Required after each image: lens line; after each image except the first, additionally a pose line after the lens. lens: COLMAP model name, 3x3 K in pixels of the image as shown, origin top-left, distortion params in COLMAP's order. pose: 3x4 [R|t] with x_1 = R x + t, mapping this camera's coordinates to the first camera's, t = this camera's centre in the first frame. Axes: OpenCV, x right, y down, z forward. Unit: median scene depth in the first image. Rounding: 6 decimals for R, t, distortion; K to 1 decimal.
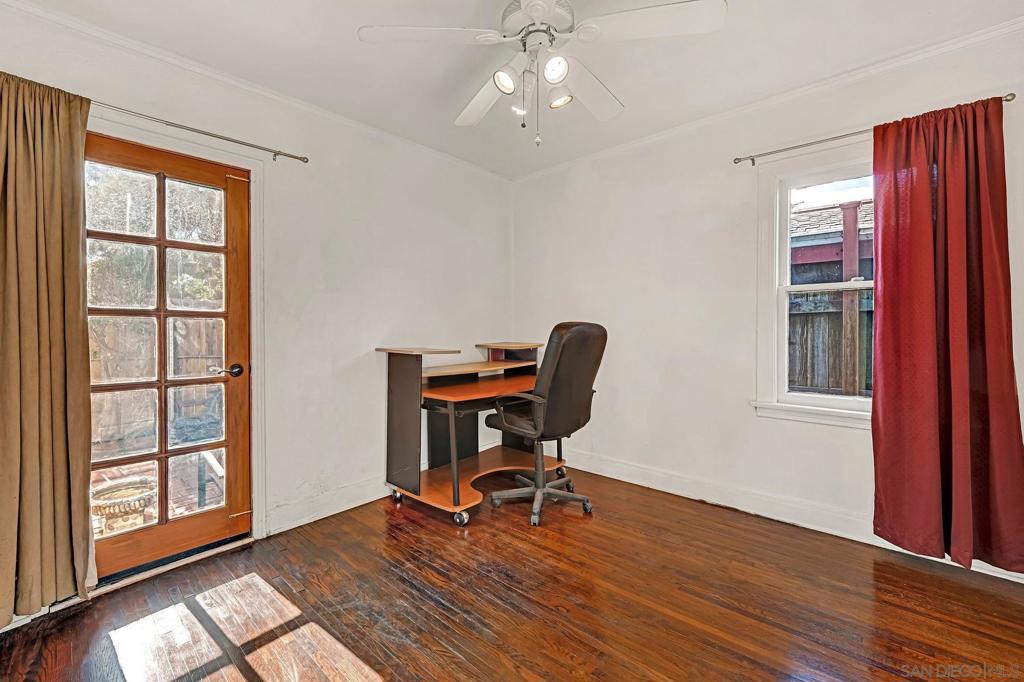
lens RADIAL K [[422.0, 0, 521.1], [0, 422.0, 338.7], [0, 0, 1]] dist [-0.001249, -0.005701]
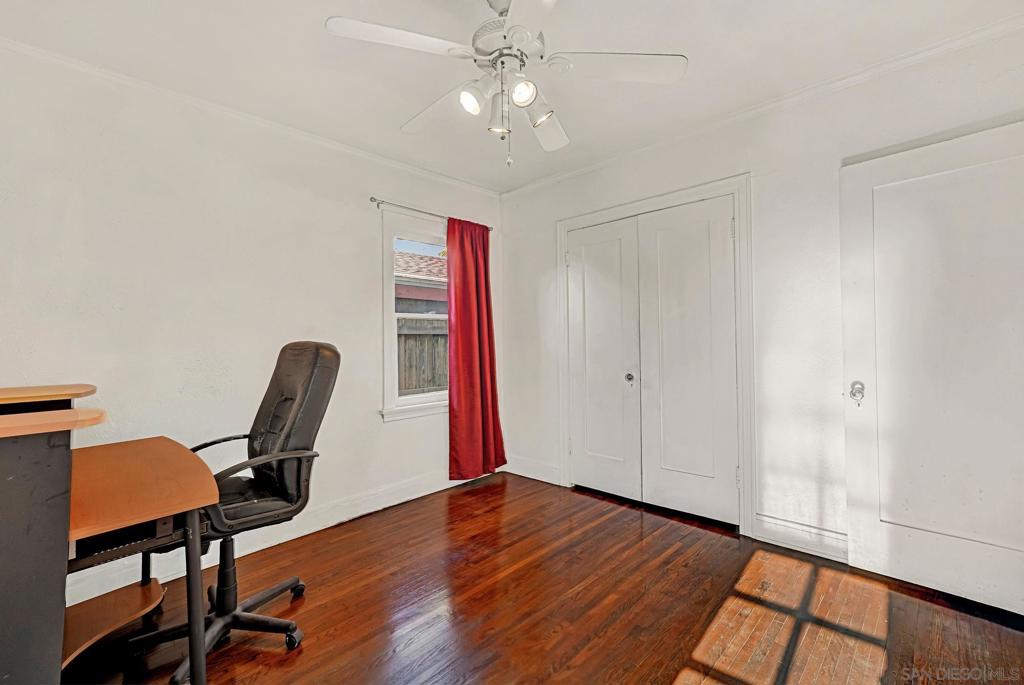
lens RADIAL K [[422.0, 0, 513.6], [0, 422.0, 337.4], [0, 0, 1]] dist [-0.001249, -0.005701]
pose [[0.047916, 0.006522, 0.998830, -0.626842], [0.042254, 0.999070, -0.008551, -0.028428], [-0.997957, 0.042615, 0.047596, 0.611846]]
